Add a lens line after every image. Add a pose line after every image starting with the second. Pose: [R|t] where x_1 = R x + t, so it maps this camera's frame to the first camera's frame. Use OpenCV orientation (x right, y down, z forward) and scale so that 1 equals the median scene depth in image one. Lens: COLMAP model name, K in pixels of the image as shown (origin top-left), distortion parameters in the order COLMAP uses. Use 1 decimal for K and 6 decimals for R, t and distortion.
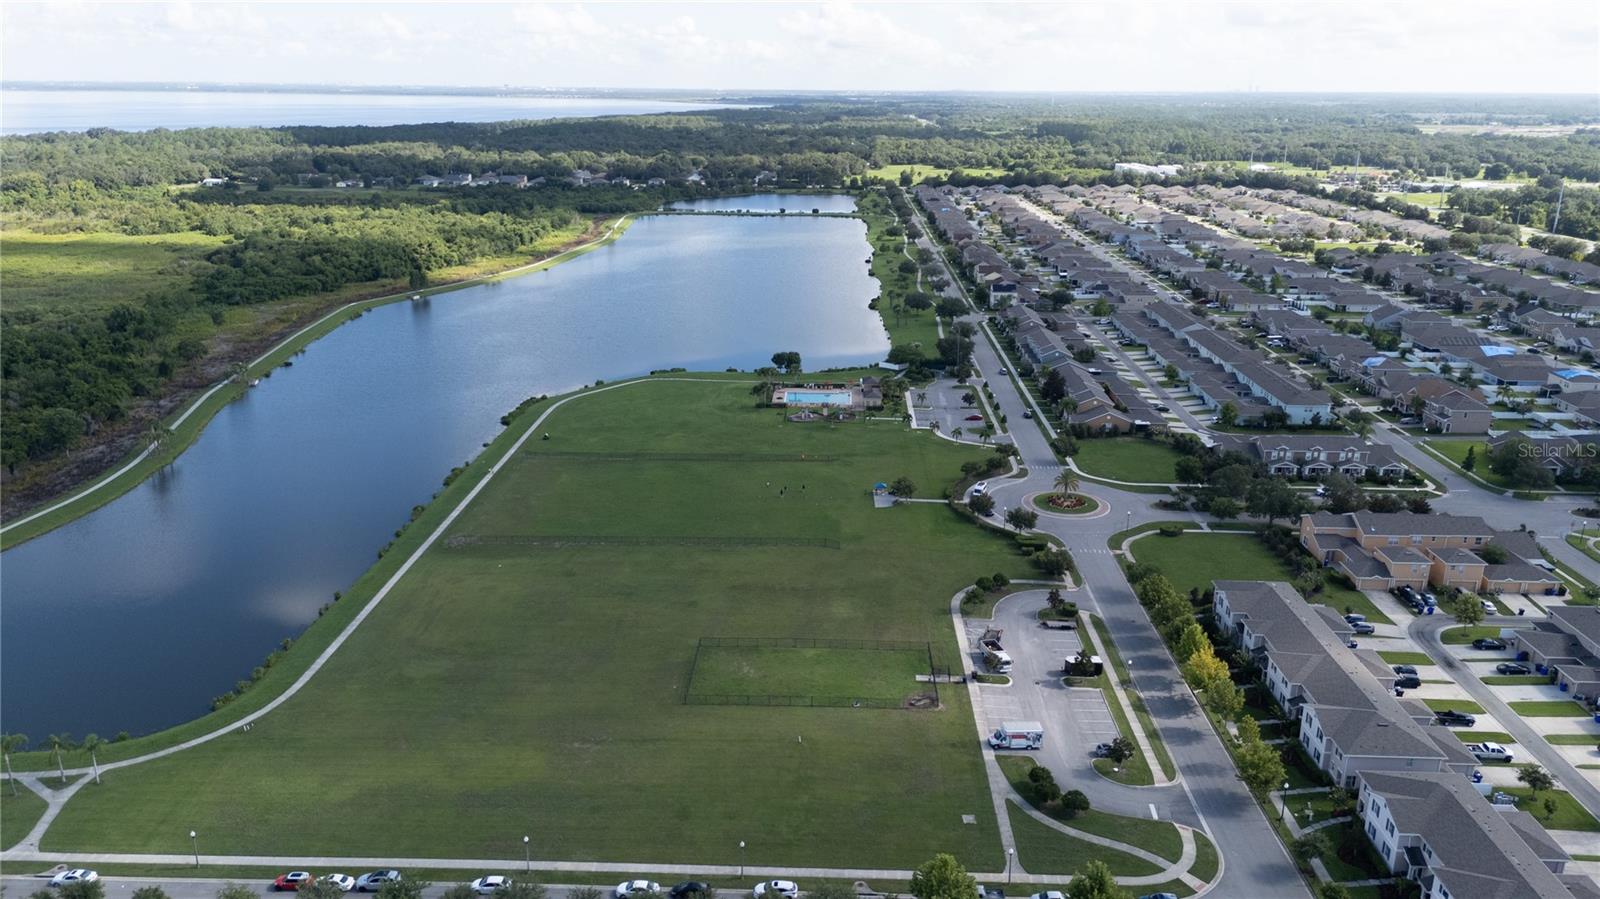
lens RADIAL K [[1180.9, 0, 800.0], [0, 1180.9, 449.5], [0, 0, 1]] dist [0.083641, -0.093592]
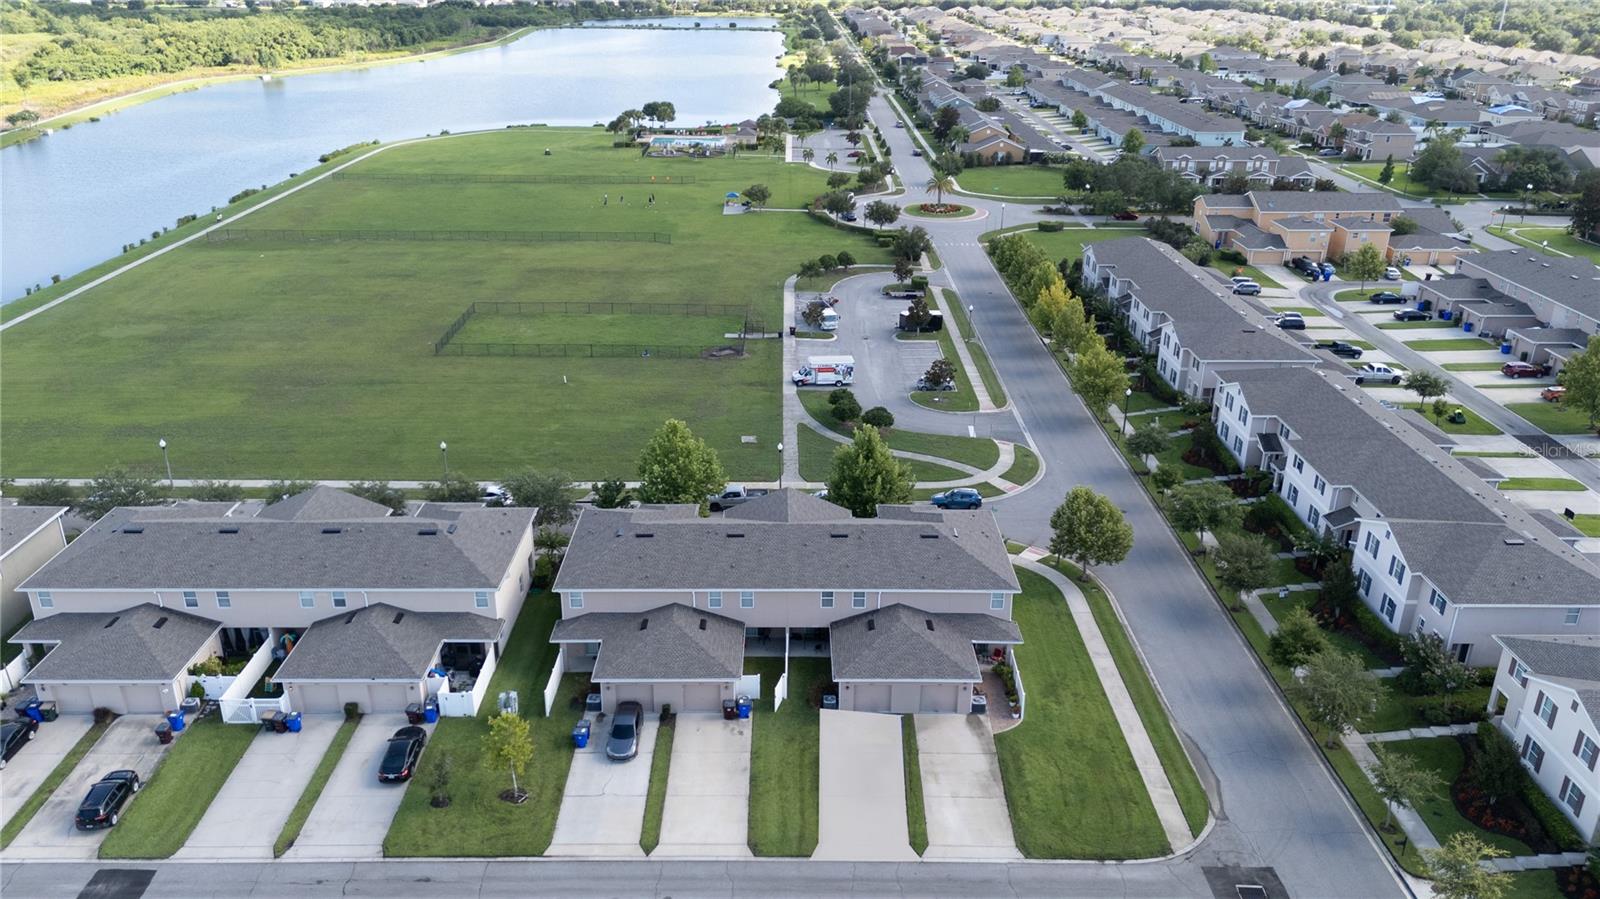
lens RADIAL K [[1180.9, 0, 800.0], [0, 1180.9, 449.5], [0, 0, 1]] dist [0.083641, -0.093592]
pose [[0.999143, -0.015197, 0.038509, 0.081191], [0.011364, 0.995136, 0.097855, 0.131984], [-0.039809, -0.097334, 0.994455, 0.102580]]
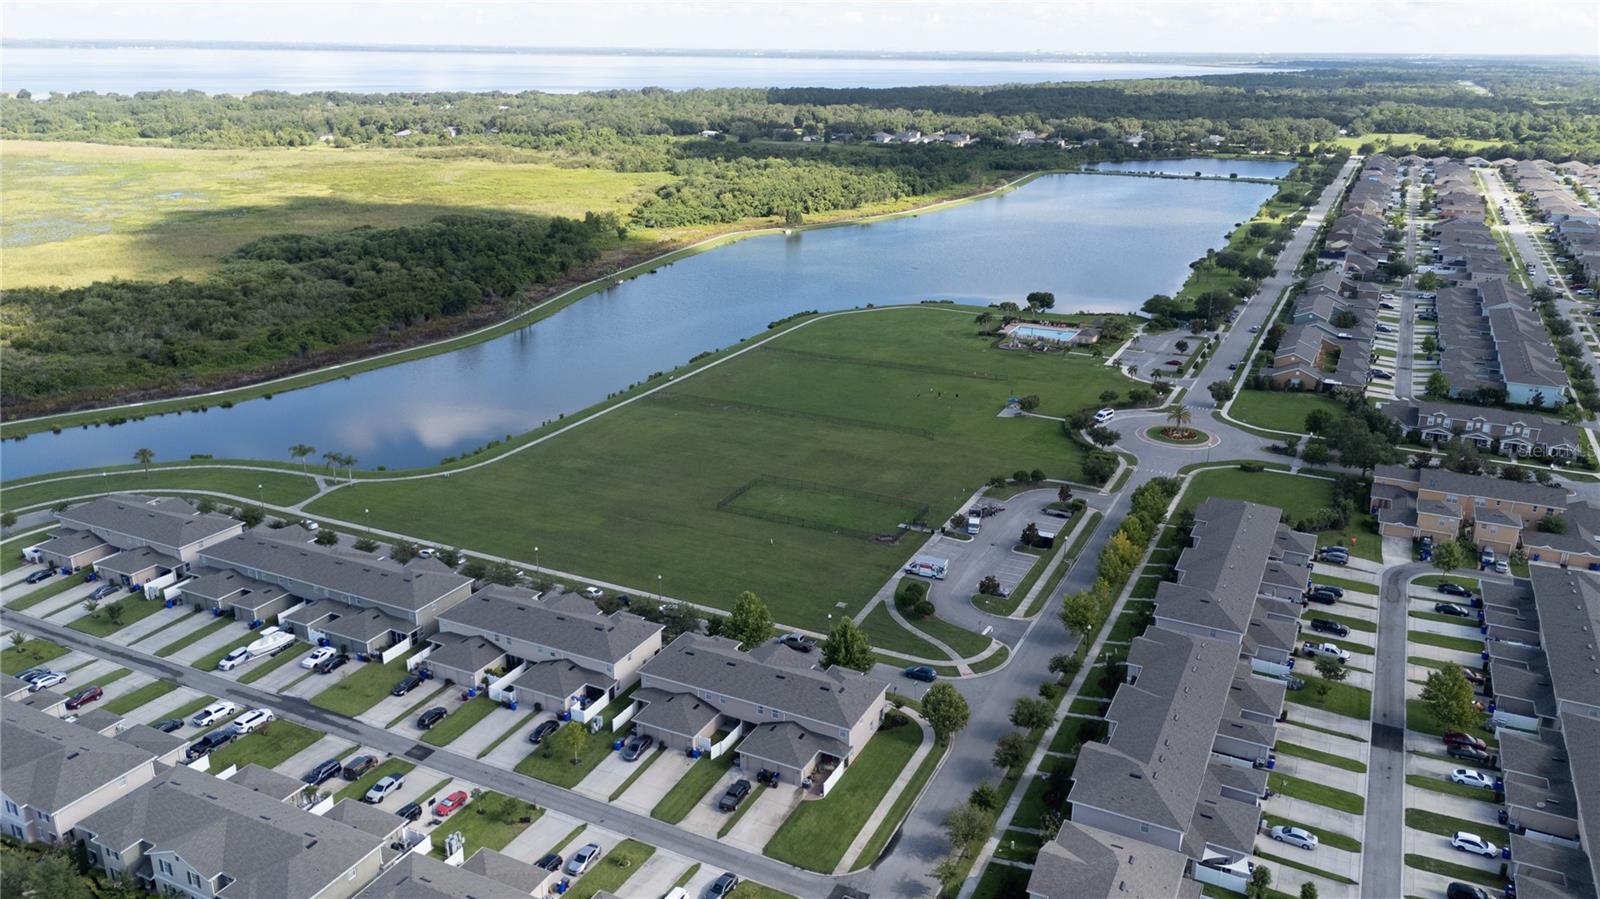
lens RADIAL K [[1167.0, 0, 800.0], [0, 1167.0, 449.5], [0, 0, 1]] dist [0.110200, -0.141206]
pose [[0.911455, 0.135512, -0.388441, 0.322101], [-0.124074, 0.990775, 0.054509, 0.041262], [0.392244, -0.001487, 0.919860, -0.116276]]
